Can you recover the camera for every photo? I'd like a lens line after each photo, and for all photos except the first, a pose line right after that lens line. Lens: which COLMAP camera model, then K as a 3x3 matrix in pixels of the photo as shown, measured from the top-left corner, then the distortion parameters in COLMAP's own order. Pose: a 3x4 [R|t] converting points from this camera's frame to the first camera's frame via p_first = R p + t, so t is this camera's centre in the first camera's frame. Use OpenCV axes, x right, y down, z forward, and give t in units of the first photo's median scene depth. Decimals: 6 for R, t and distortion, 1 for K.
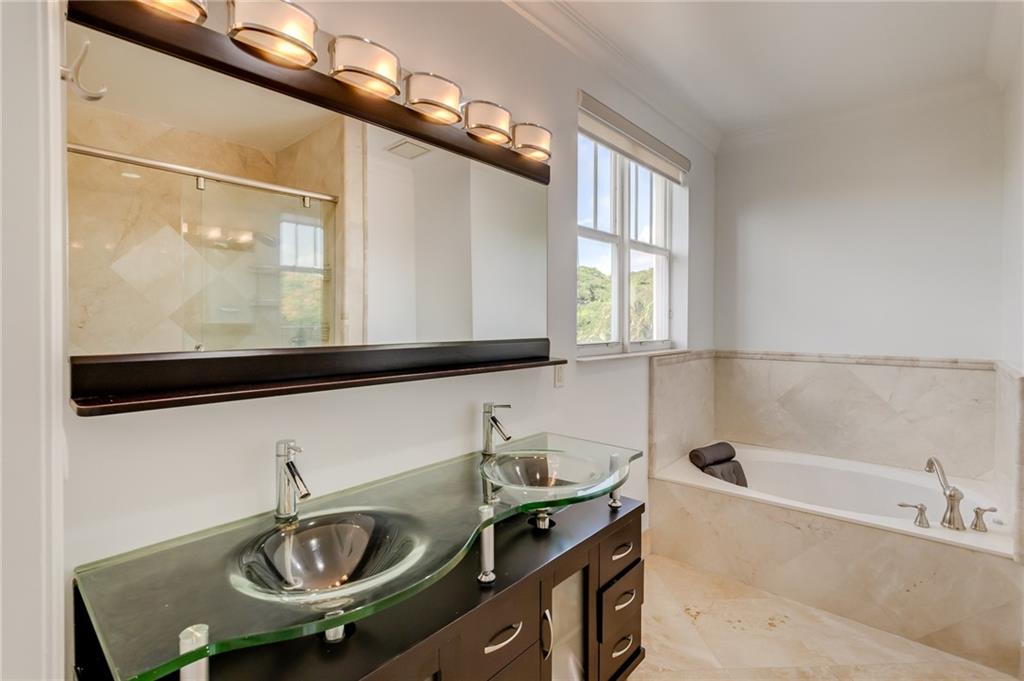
lens RADIAL K [[489.3, 0, 493.3], [0, 489.3, 329.3], [0, 0, 1]] dist [-0.000127, 0.000202]
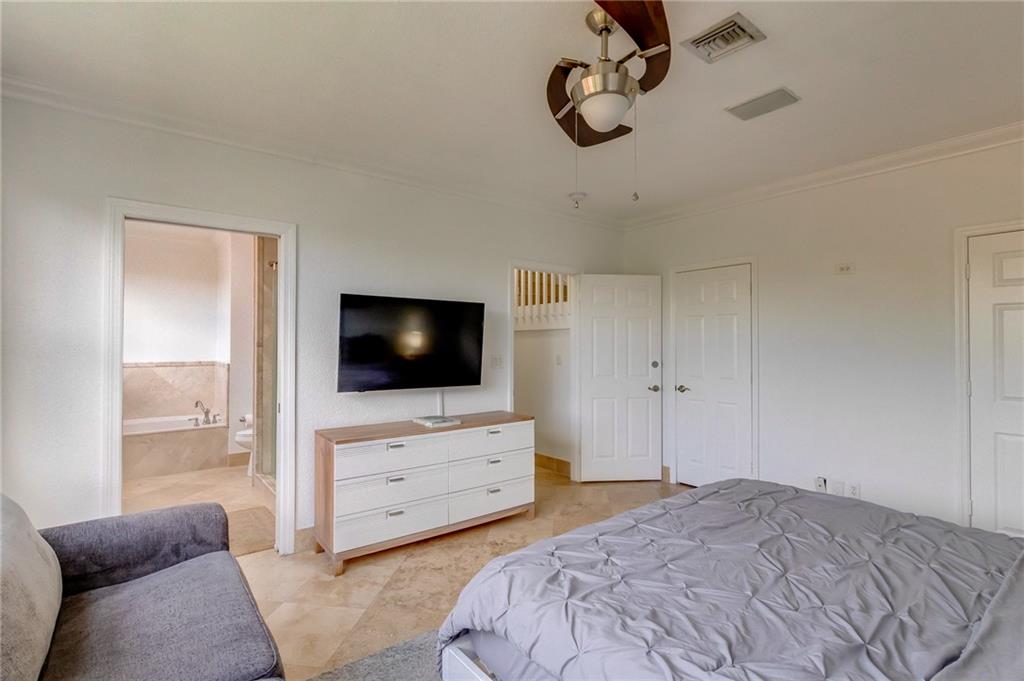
lens RADIAL K [[471.8, 0, 512.0], [0, 471.8, 340.5], [0, 0, 1]] dist [0.001425, 0.000273]
pose [[0.156350, 0.006837, 0.987678, -1.229014], [0.013766, 0.999864, -0.009101, 0.004194], [-0.987606, 0.015019, 0.156234, -0.955569]]
